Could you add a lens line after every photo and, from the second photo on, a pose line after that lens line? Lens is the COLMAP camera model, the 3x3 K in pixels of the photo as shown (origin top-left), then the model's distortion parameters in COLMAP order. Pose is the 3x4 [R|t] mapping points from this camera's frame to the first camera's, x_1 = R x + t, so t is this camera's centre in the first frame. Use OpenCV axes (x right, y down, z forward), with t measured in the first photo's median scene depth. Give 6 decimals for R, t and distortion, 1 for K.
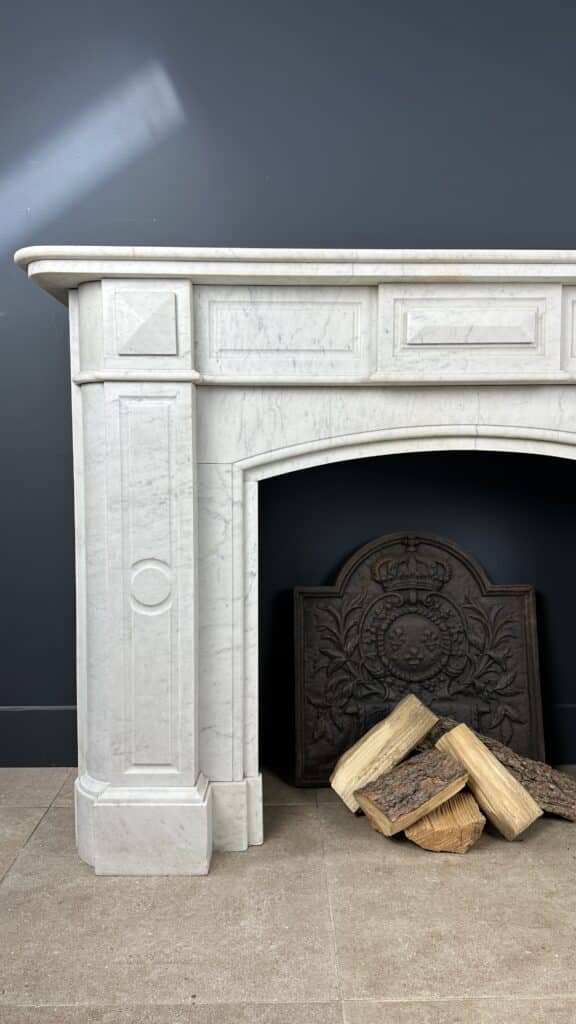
lens RADIAL K [[708.1, 0, 287.8], [0, 708.1, 515.2], [0, 0, 1]] dist [0.195457, -0.404857]
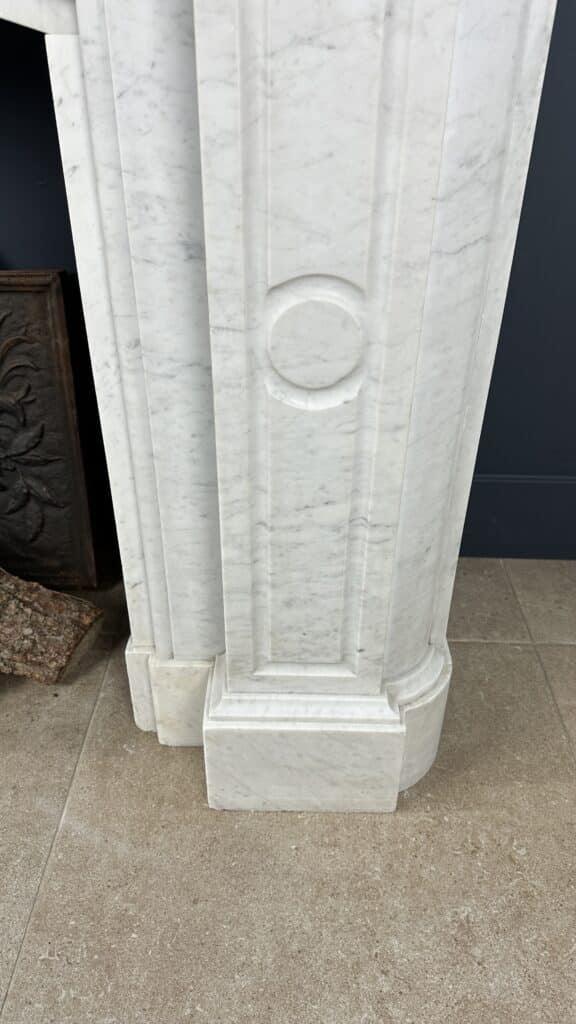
lens RADIAL K [[735.0, 0, 287.0], [0, 735.0, 507.2], [0, 0, 1]] dist [0.106426, -0.165444]
pose [[0.999377, 0.029042, -0.020065, 0.642601], [-0.015661, 0.874197, 0.485319, -0.023557], [0.031636, -0.484702, 0.874107, 0.556211]]
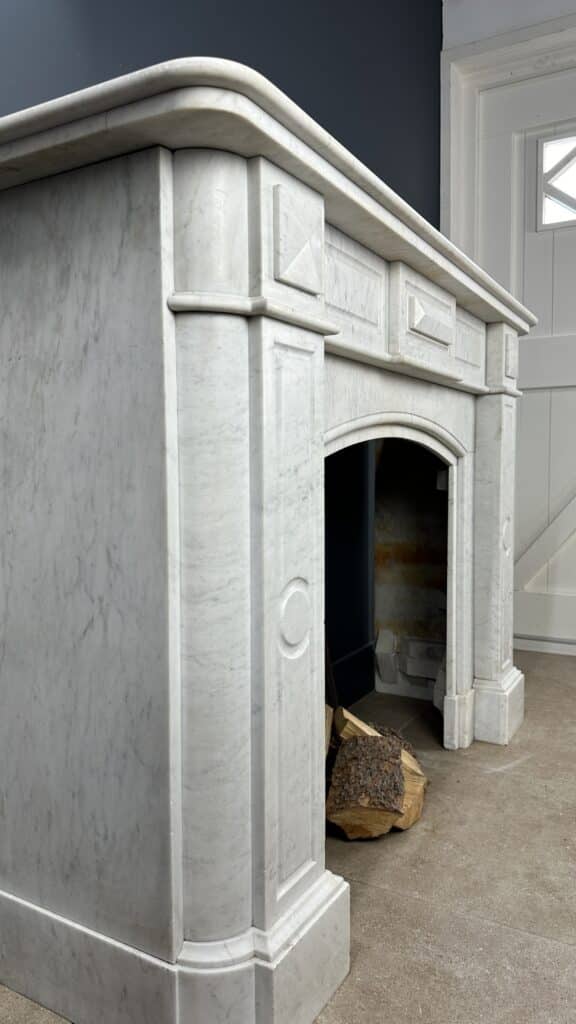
lens RADIAL K [[727.0, 0, 288.7], [0, 727.0, 510.5], [0, 0, 1]] dist [0.129685, -0.216711]
pose [[0.505793, -0.057787, 0.860717, -0.748922], [0.066467, 0.997398, 0.027905, -0.024229], [-0.860090, 0.043095, 0.508319, 0.587997]]
